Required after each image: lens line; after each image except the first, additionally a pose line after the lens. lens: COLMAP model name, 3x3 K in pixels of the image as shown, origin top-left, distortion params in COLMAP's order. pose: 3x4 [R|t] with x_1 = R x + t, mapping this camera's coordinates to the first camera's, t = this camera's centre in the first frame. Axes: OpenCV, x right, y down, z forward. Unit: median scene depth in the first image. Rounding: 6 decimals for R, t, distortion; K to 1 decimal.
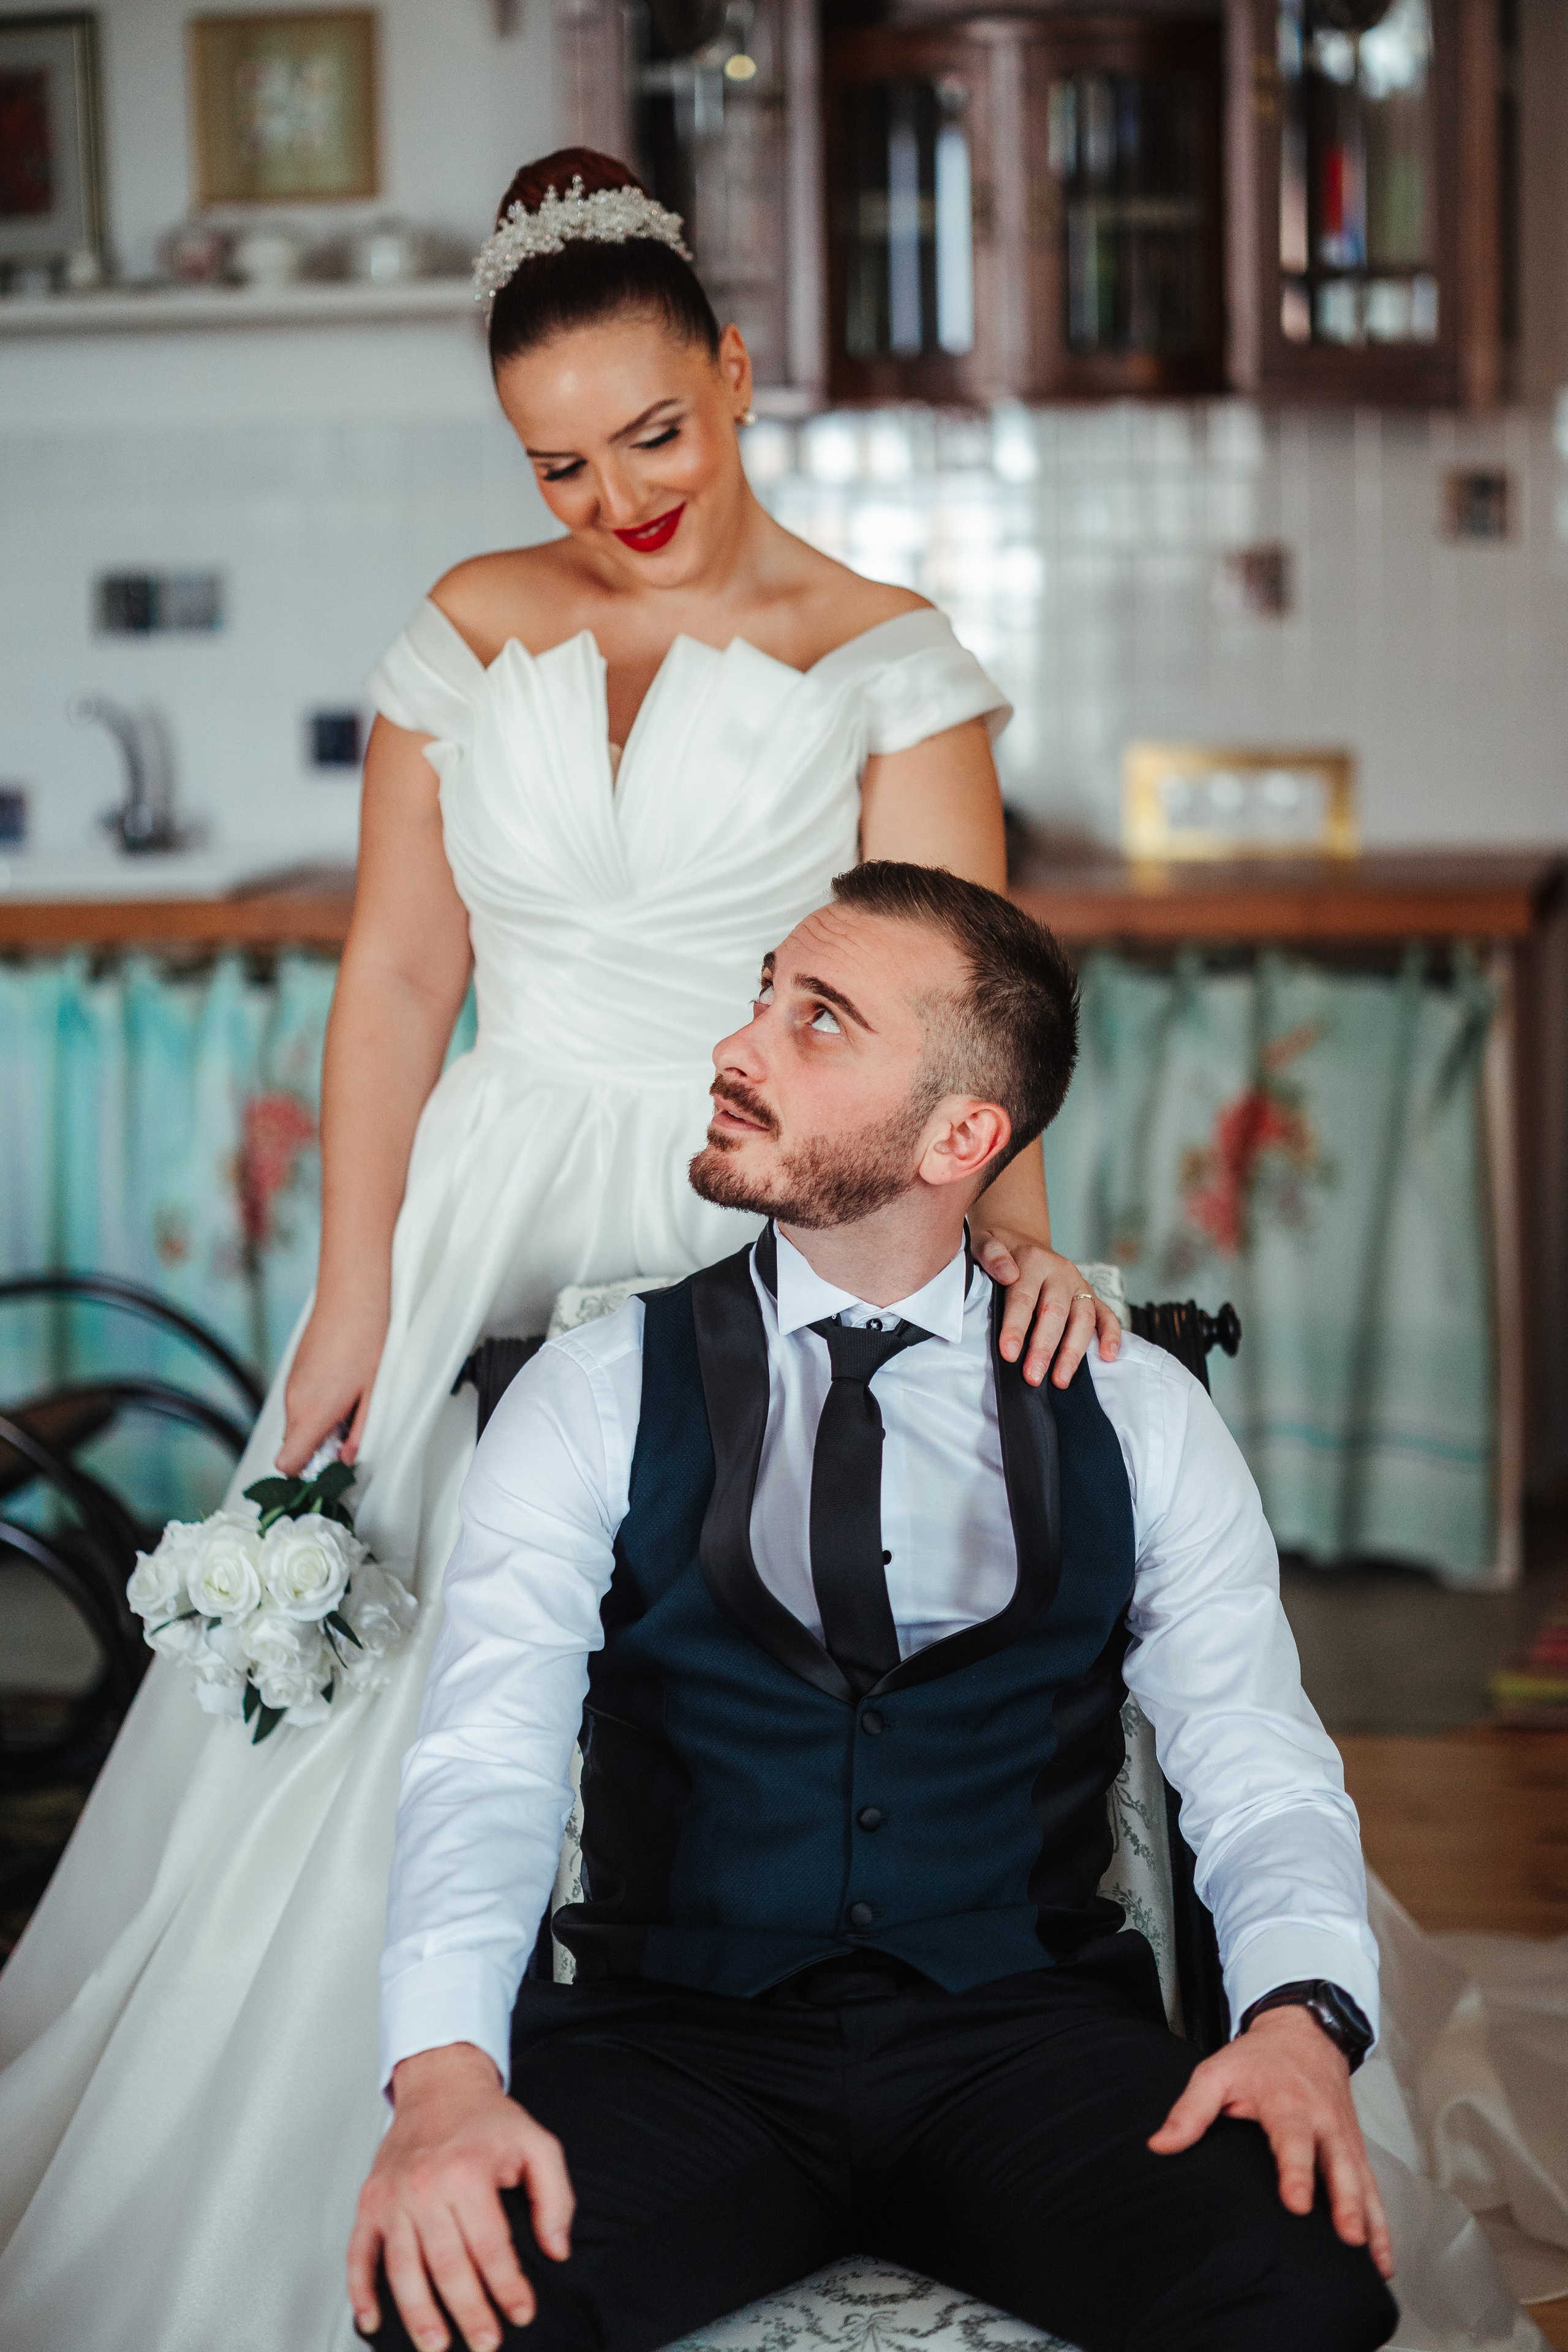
lens RADIAL K [[6077.6, 0, 697.6], [0, 6077.6, 1277.7], [0, 0, 1]] dist [0.123087, 0.000000]
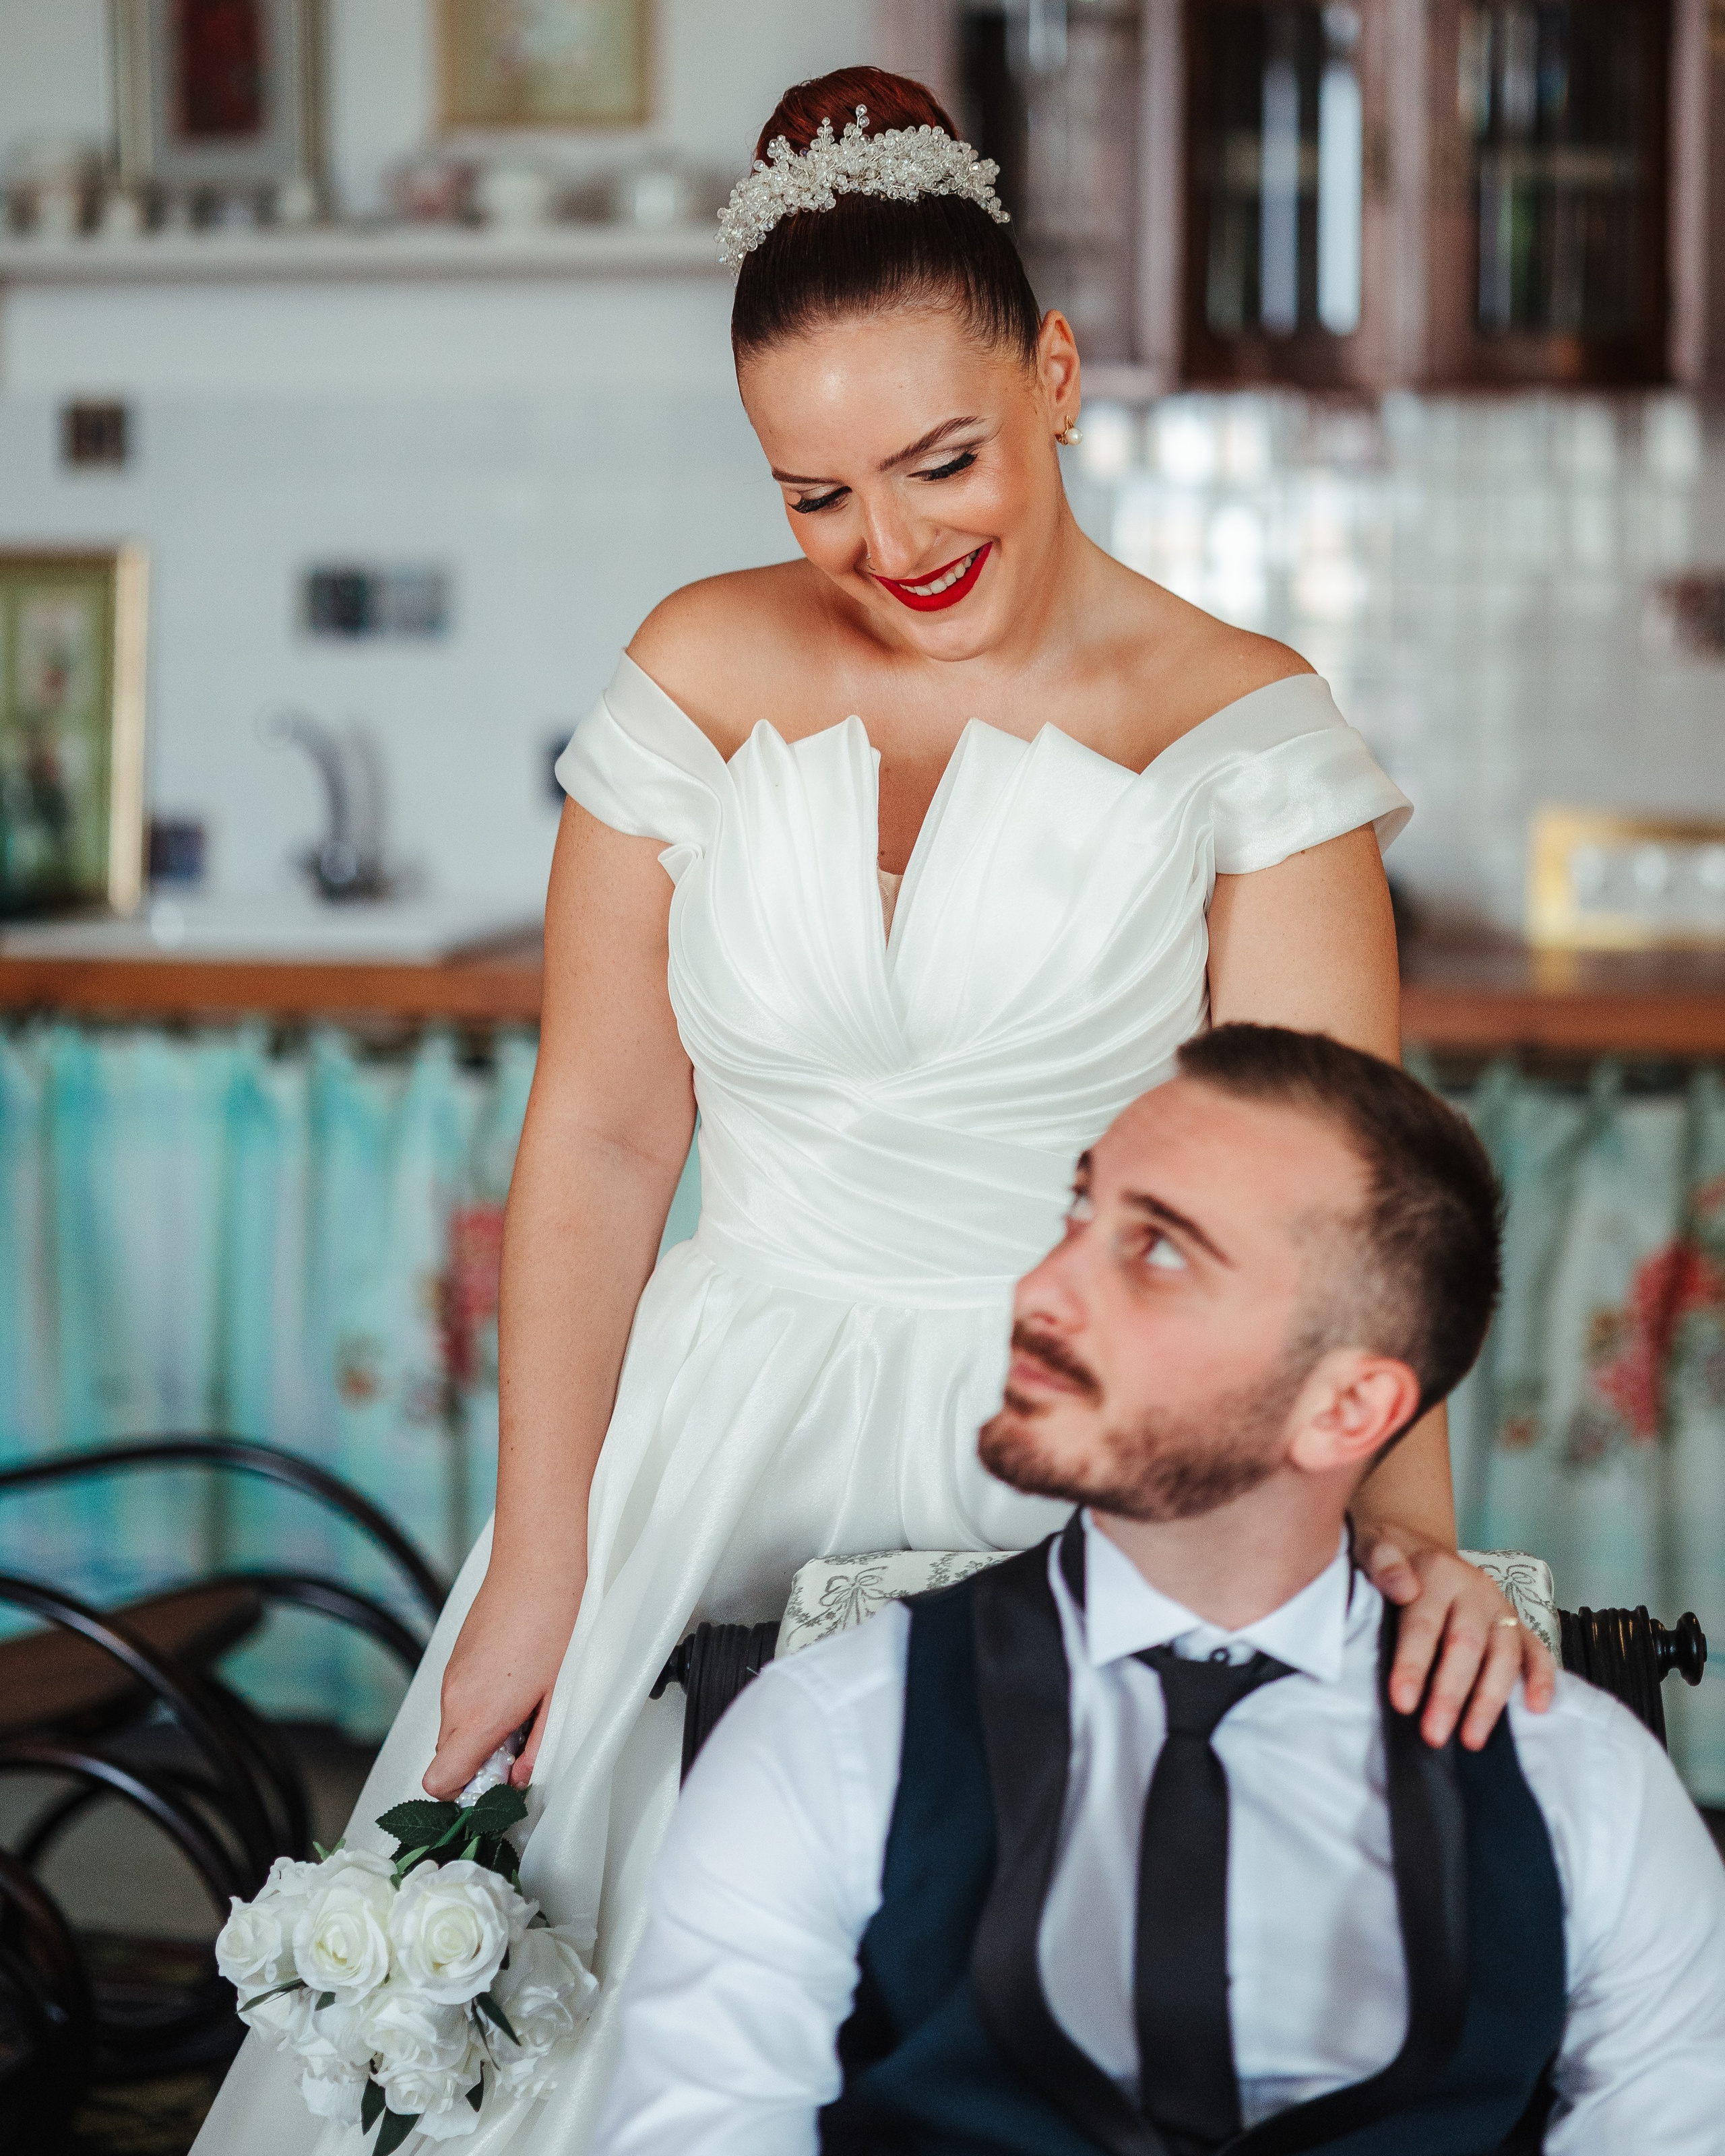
lens RADIAL K [[6571.5, 0, 863.6], [0, 6571.5, 1077.0], [0, 0, 1]] dist [0.080212, 0.000000]
pose [[0.999329, 0.028913, -0.022506, 0.001679], [-0.029638, 0.999029, -0.032590, -0.032732], [0.021542, 0.033235, 0.999215, 0.184078]]
